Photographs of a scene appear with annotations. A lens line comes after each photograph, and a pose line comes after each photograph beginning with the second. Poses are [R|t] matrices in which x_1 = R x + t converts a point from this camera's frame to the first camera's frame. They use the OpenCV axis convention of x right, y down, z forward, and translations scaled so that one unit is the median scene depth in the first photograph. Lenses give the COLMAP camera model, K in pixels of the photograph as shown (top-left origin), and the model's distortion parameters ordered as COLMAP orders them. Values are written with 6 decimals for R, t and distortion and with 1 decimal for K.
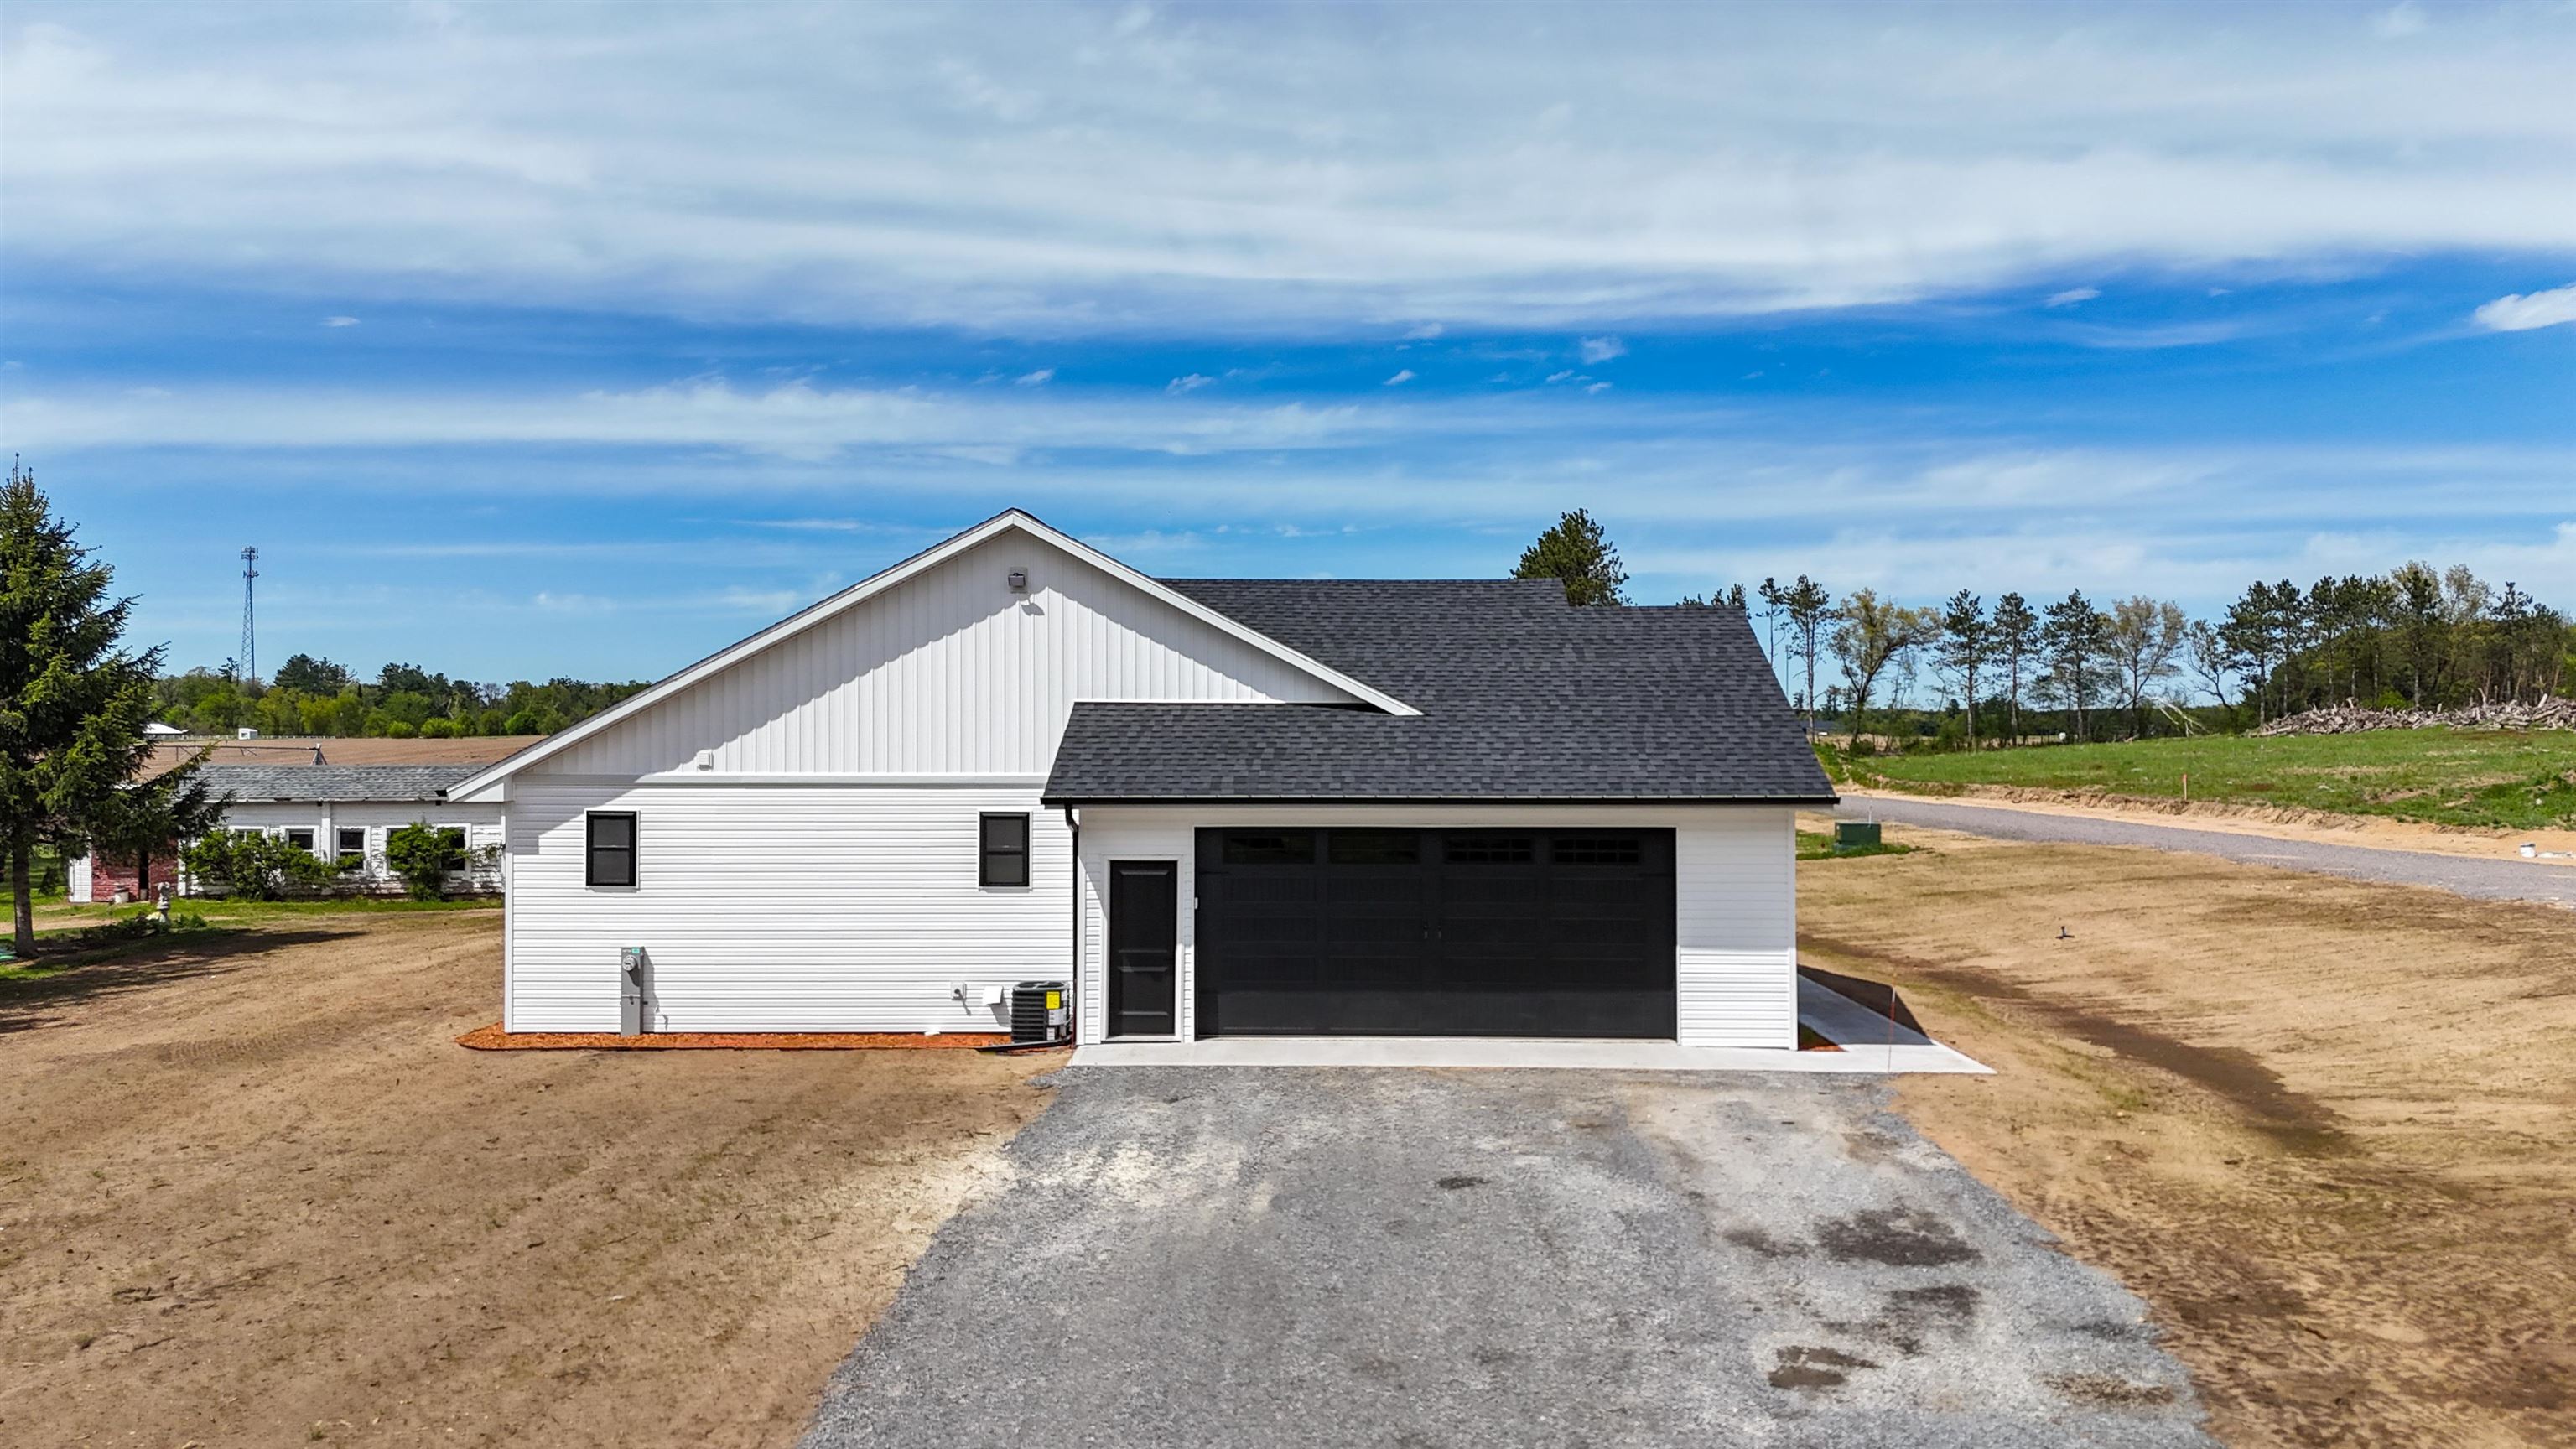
lens RADIAL K [[1888.1, 0, 1303.4], [0, 1888.1, 775.0], [0, 0, 1]] dist [0.082186, -0.093139]
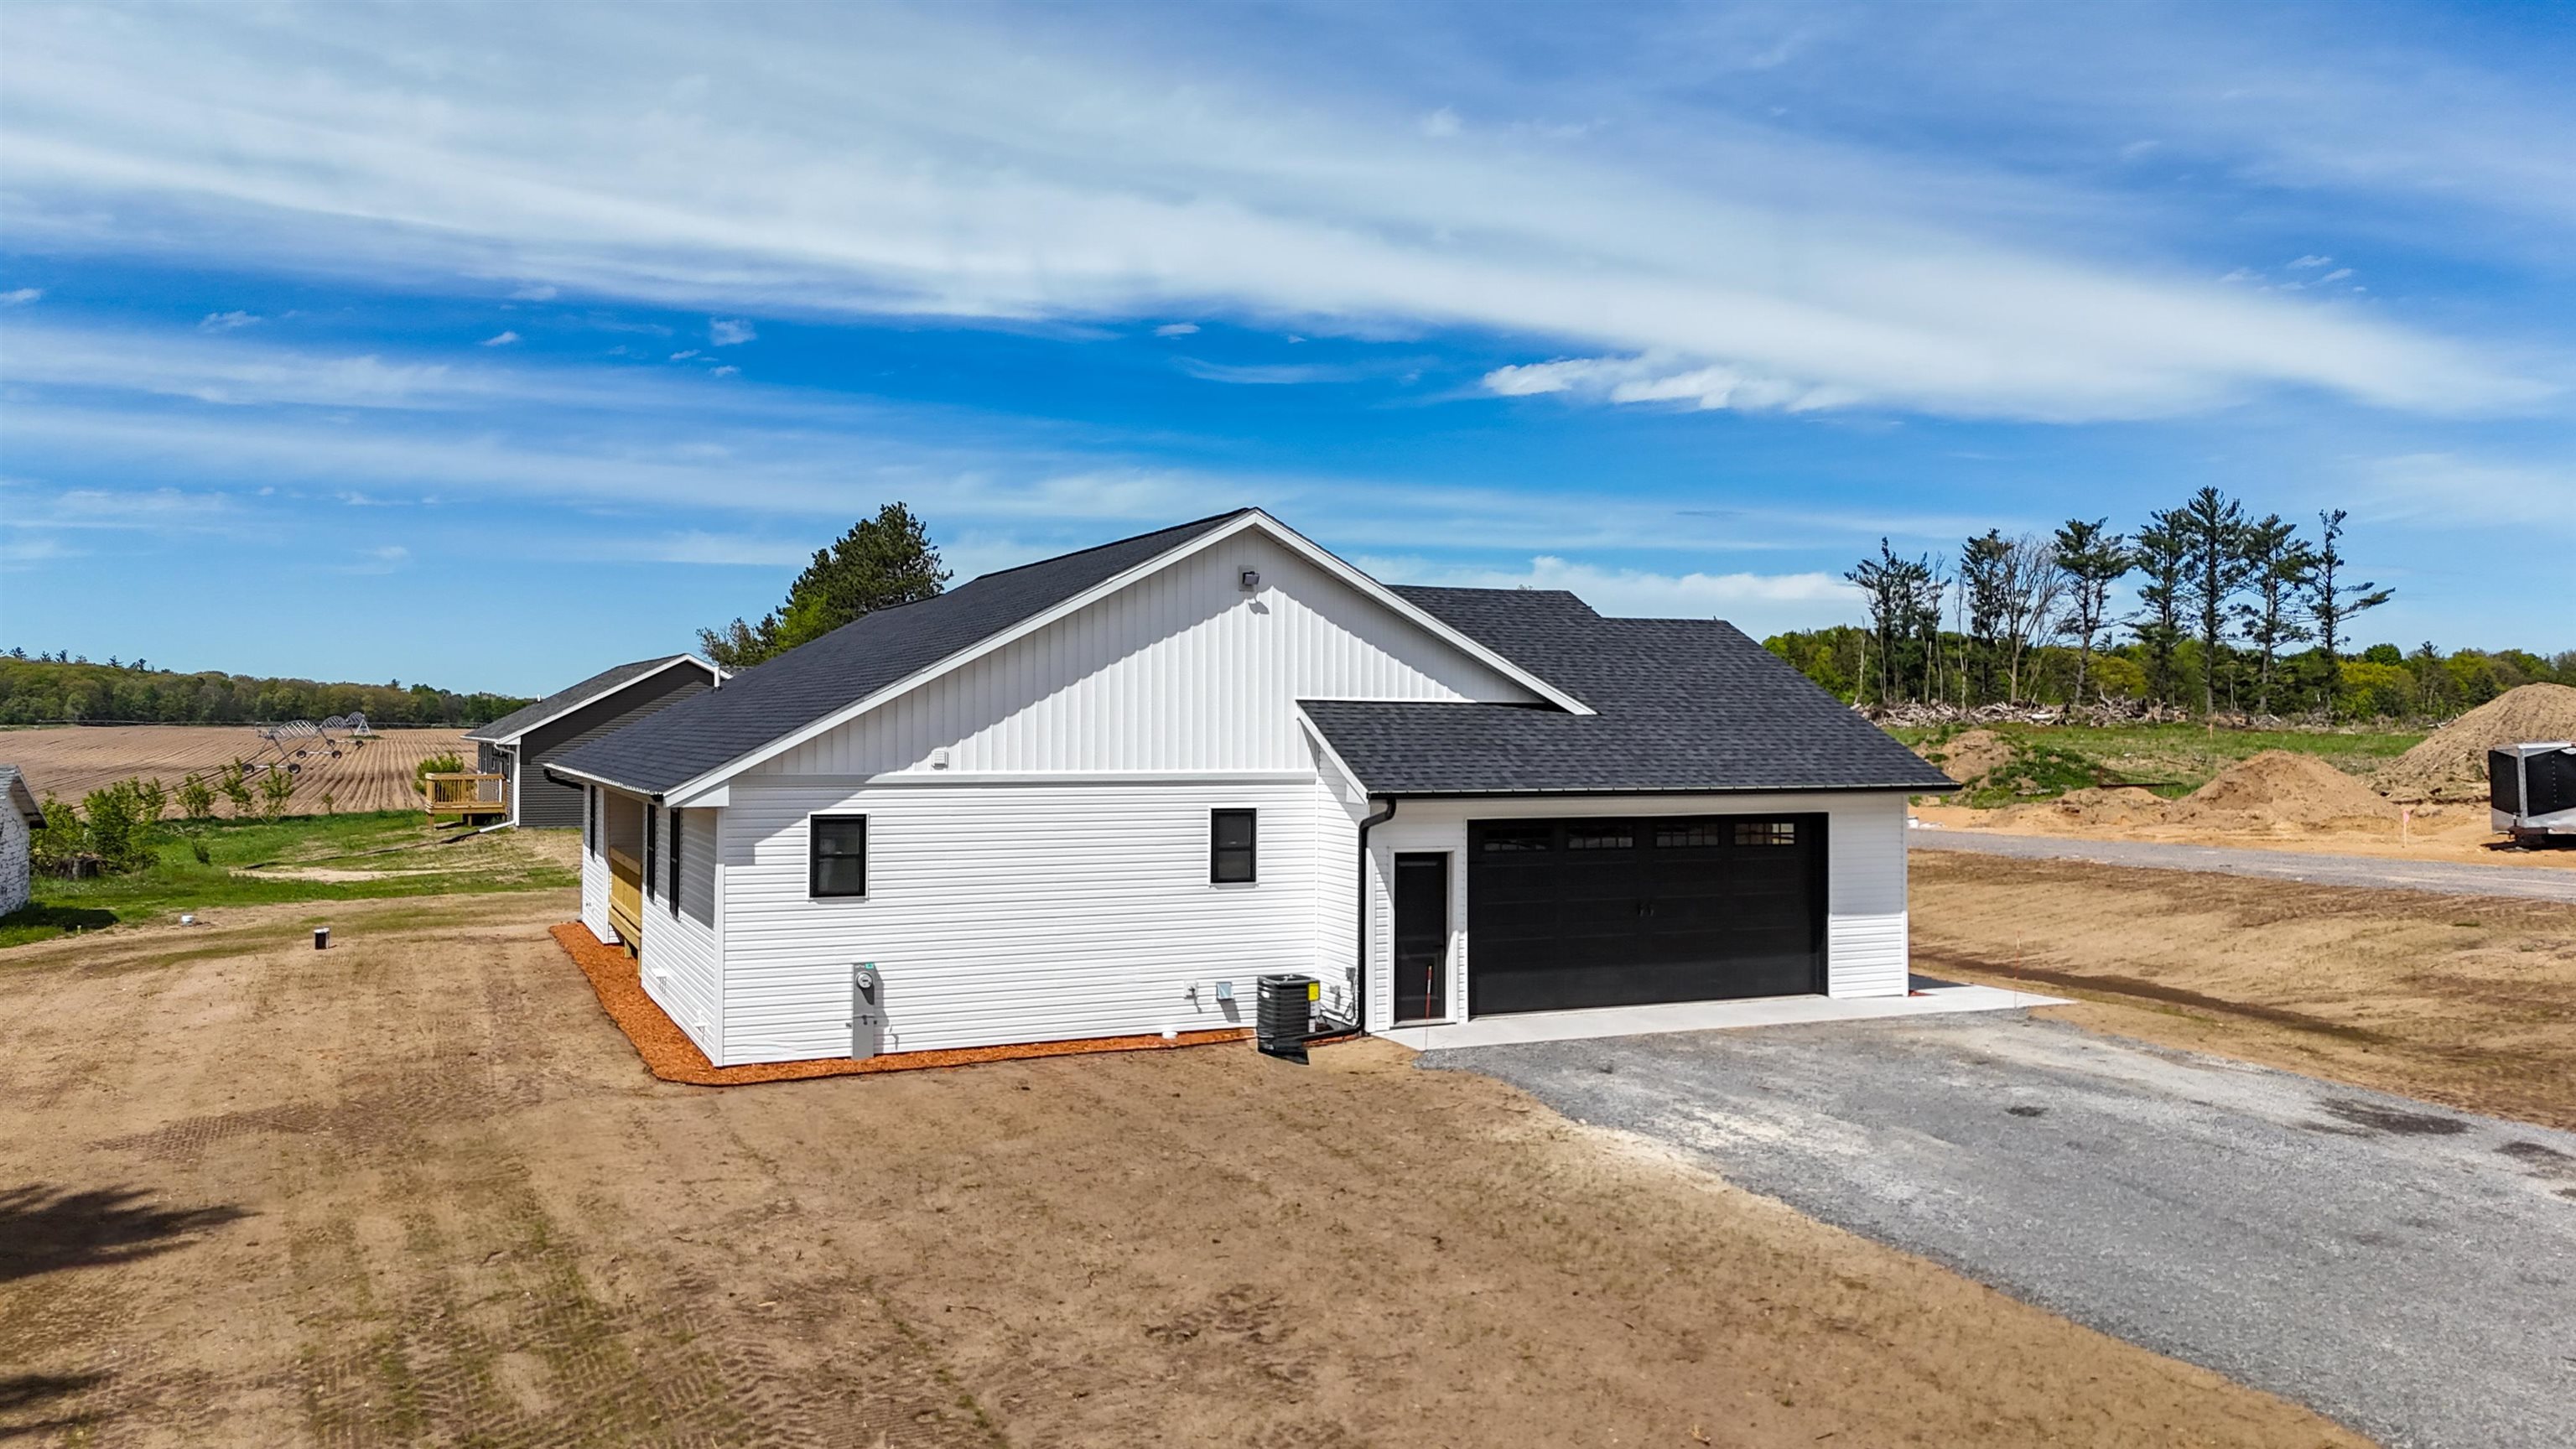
lens RADIAL K [[1890.6, 0, 1300.8], [0, 1890.6, 727.7], [0, 0, 1]] dist [0.088460, -0.092118]
pose [[0.895463, 0.002522, 0.445128, -0.570830], [0.007466, 0.999758, -0.020684, -0.002137], [-0.445073, 0.021845, 0.895228, 0.083785]]
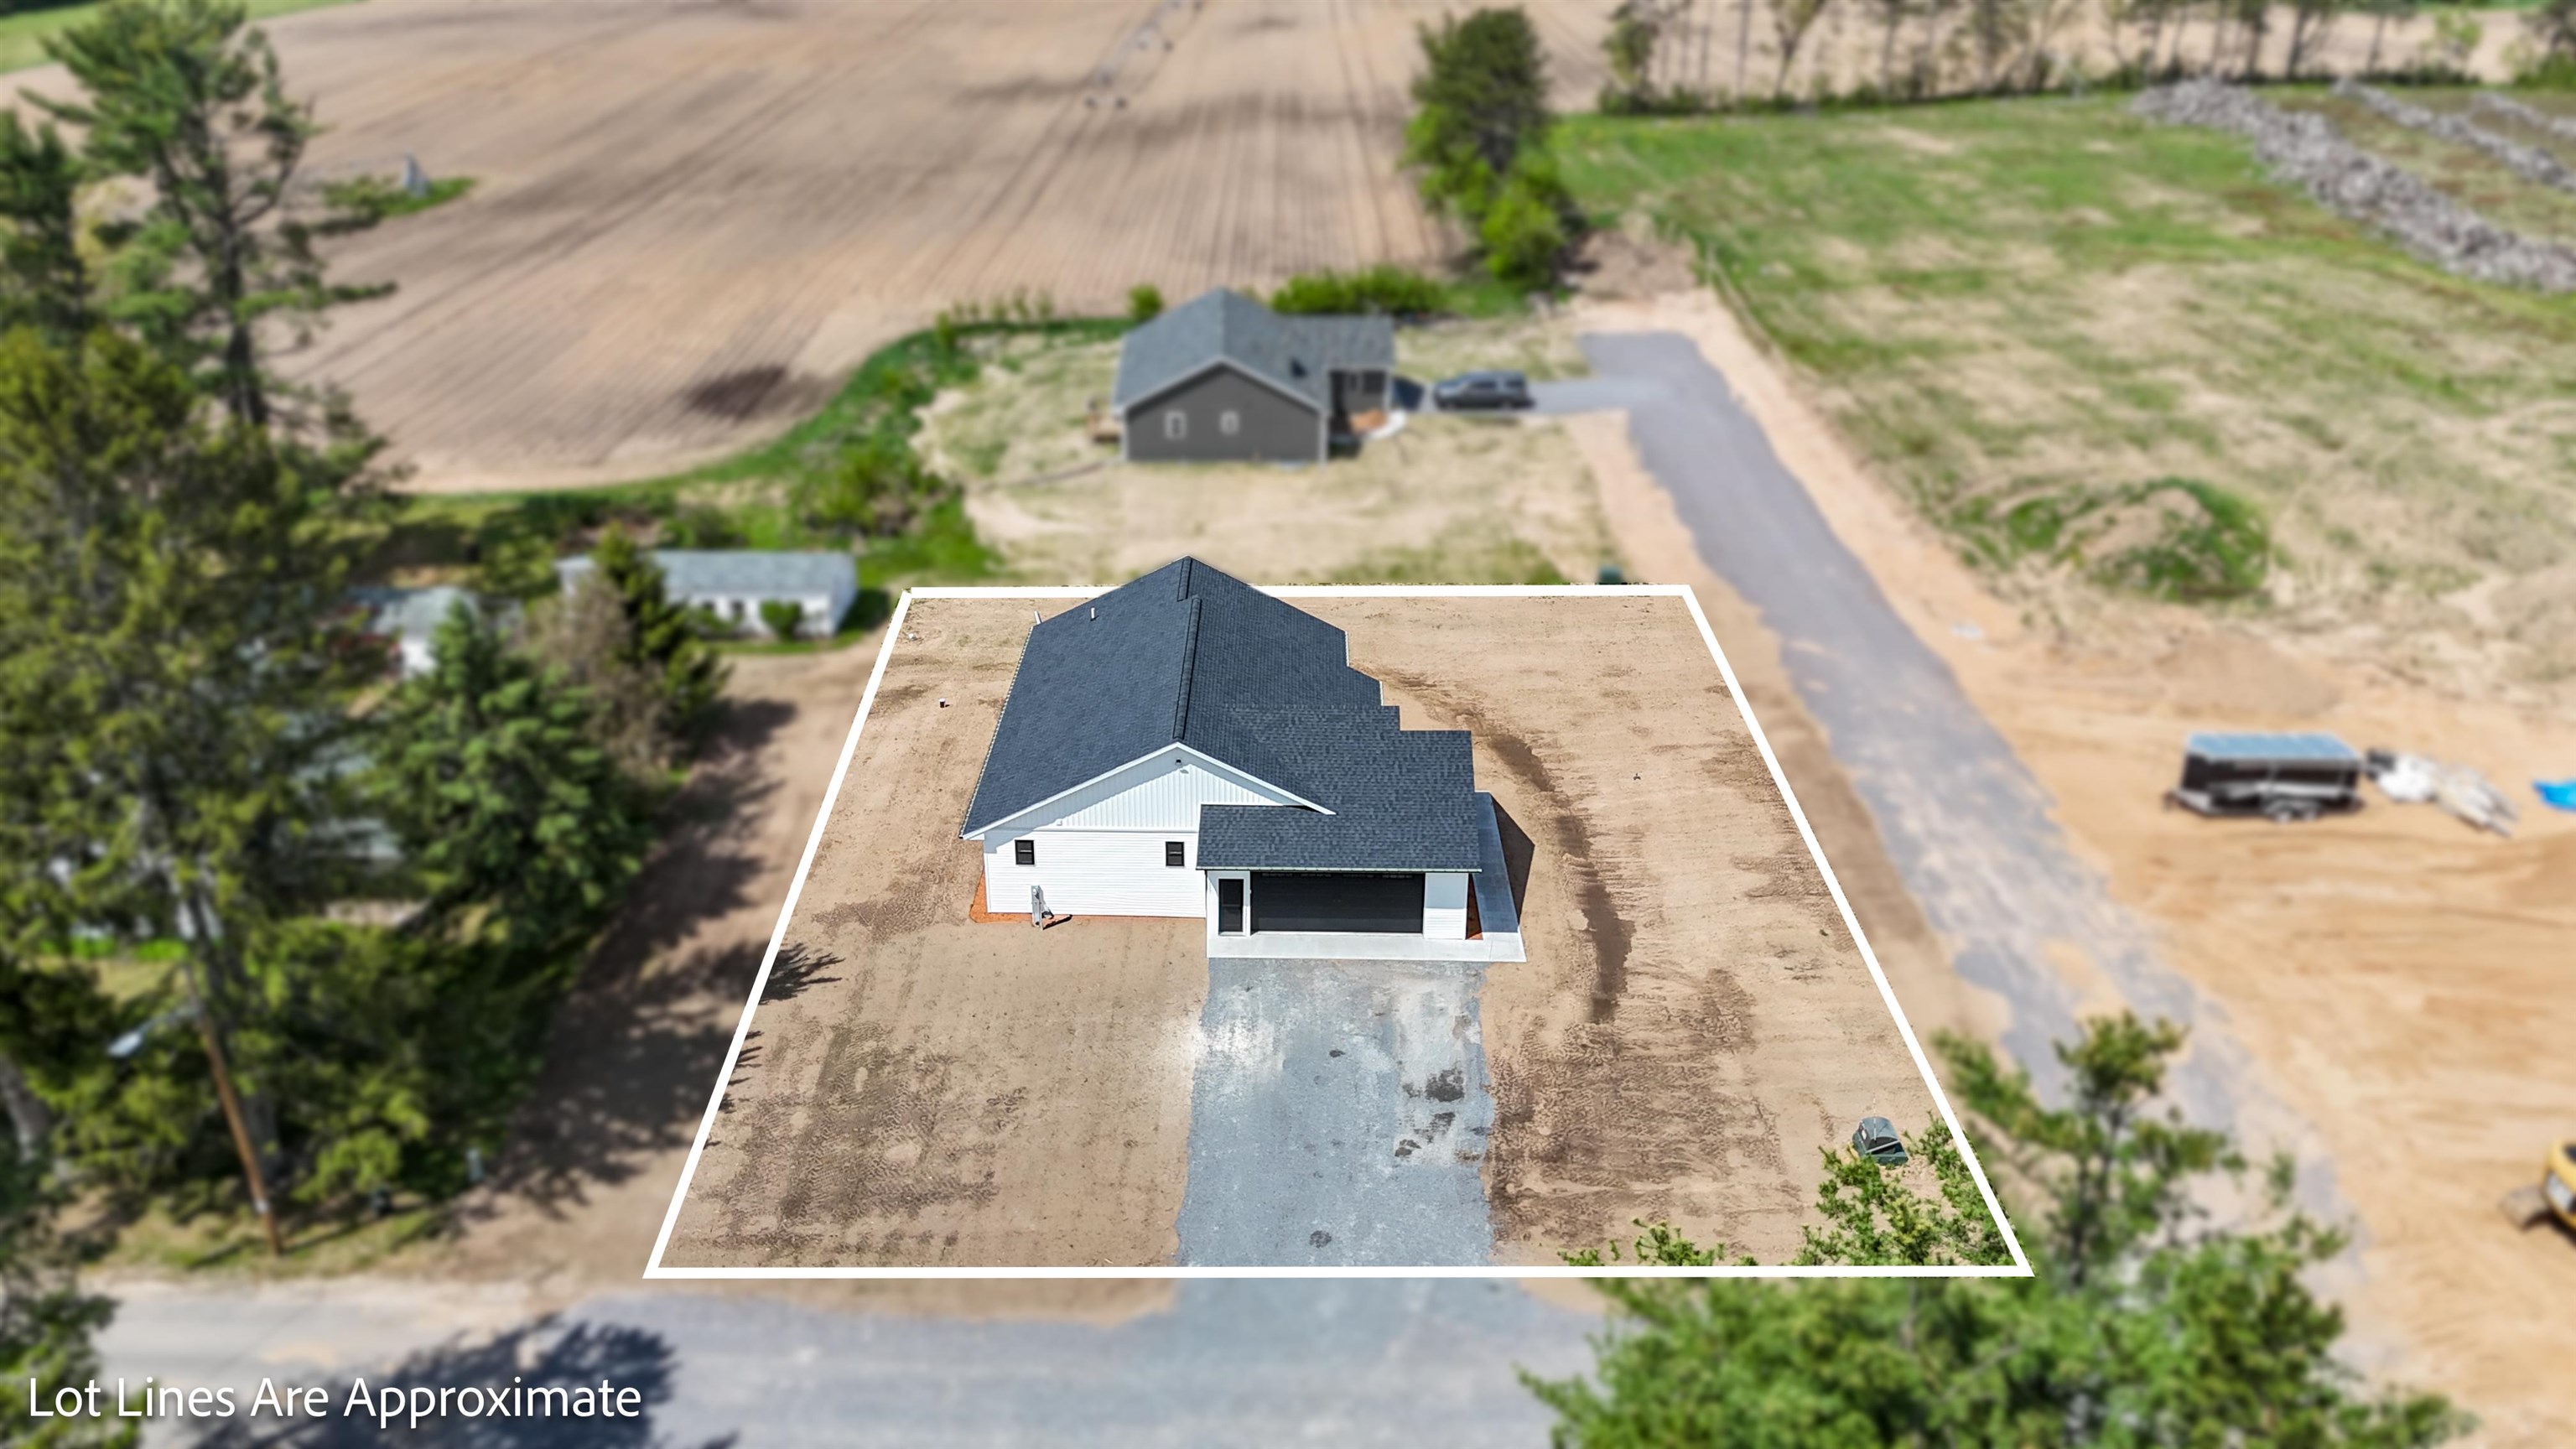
lens RADIAL K [[1890.6, 0, 1300.8], [0, 1890.6, 727.7], [0, 0, 1]] dist [0.088460, -0.092118]
pose [[0.999820, 0.000718, 0.018966, -0.033802], [-0.008373, 0.913460, 0.406842, -1.178898], [-0.017033, -0.406927, 0.913302, -1.311876]]
